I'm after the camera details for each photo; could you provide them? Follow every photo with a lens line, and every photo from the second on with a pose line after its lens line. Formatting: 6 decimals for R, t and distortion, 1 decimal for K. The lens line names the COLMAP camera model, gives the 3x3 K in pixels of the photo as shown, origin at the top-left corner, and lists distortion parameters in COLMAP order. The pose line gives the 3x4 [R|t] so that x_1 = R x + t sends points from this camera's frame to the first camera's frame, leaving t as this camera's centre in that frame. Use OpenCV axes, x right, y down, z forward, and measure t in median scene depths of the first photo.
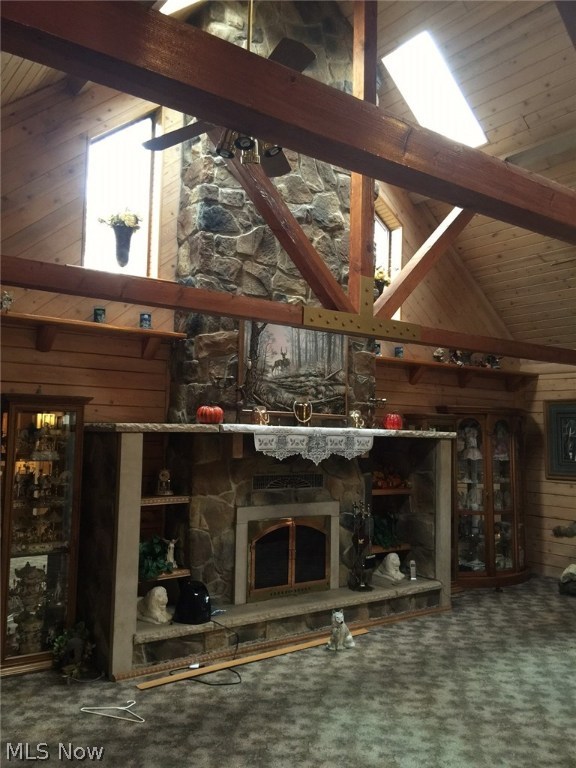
lens RADIAL K [[660.2, 0, 290.9], [0, 660.2, 388.6], [0, 0, 1]] dist [0.085124, -0.120695]
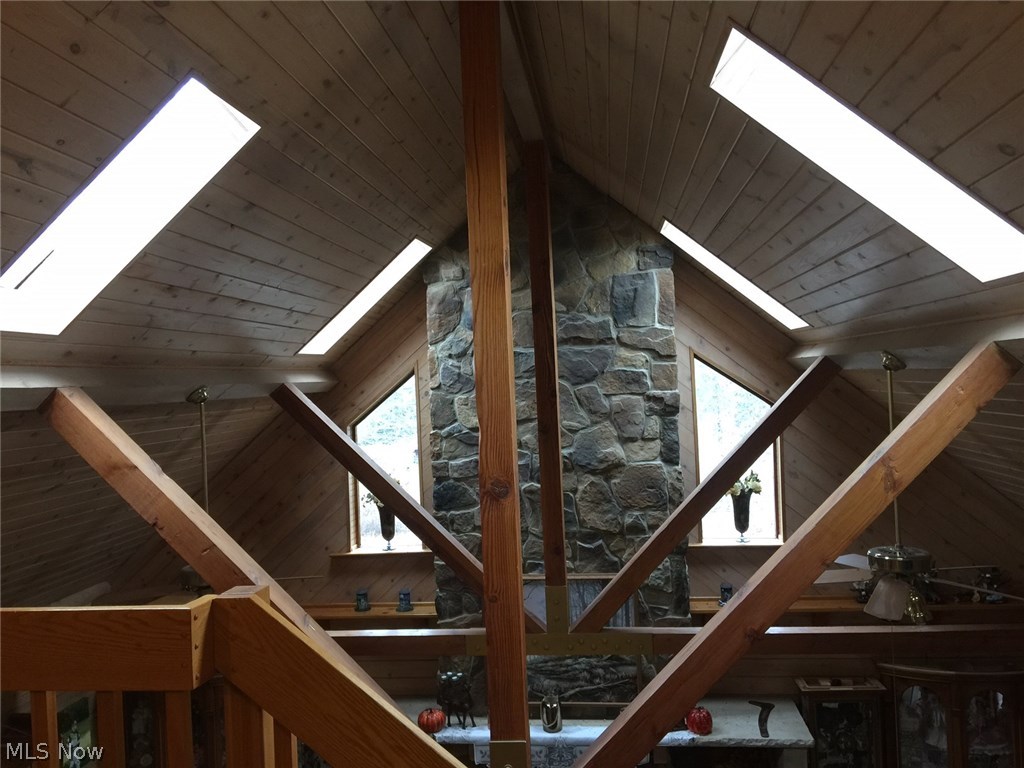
lens RADIAL K [[880.3, 0, 512.4], [0, 880.3, 383.1], [0, 0, 1]] dist [0.085124, -0.120695]
pose [[0.725468, -0.051797, -0.686304, 0.774871], [0.111061, 0.992906, 0.042462, -0.431853], [0.679236, -0.107026, 0.726074, 0.162038]]
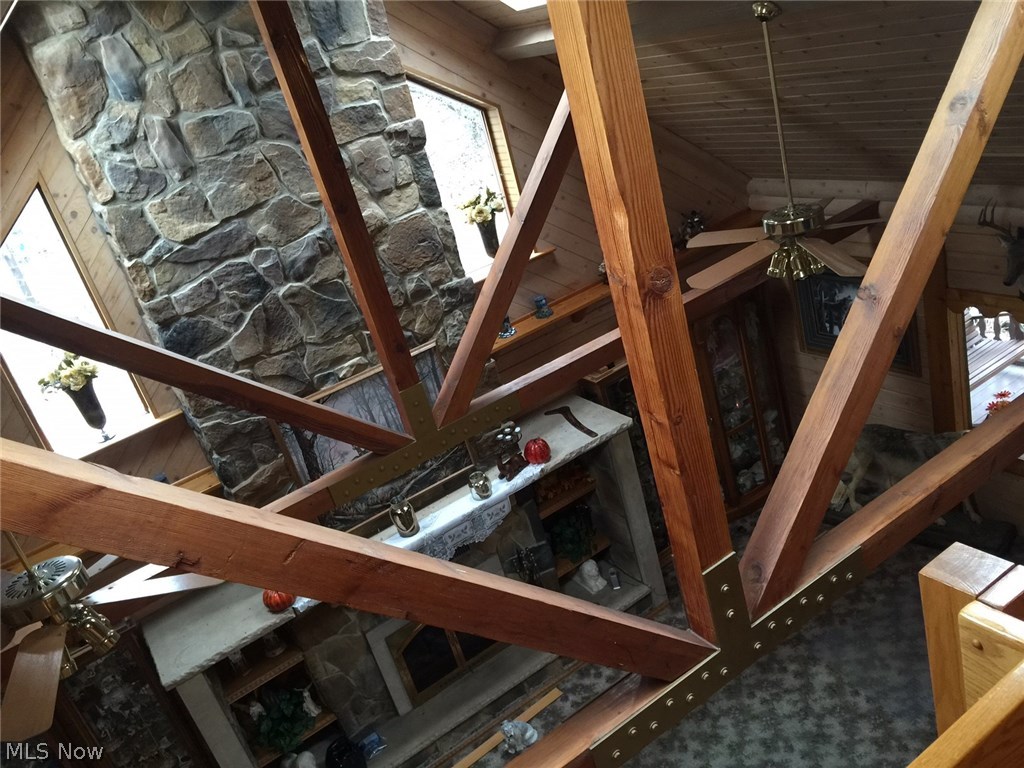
lens RADIAL K [[880.3, 0, 520.3], [0, 880.3, 389.6], [0, 0, 1]] dist [0.085124, -0.120695]
pose [[0.957642, -0.223973, -0.180990, 0.357152], [0.283791, 0.840623, 0.461319, -0.511297], [0.048821, -0.493142, 0.868578, 0.174183]]
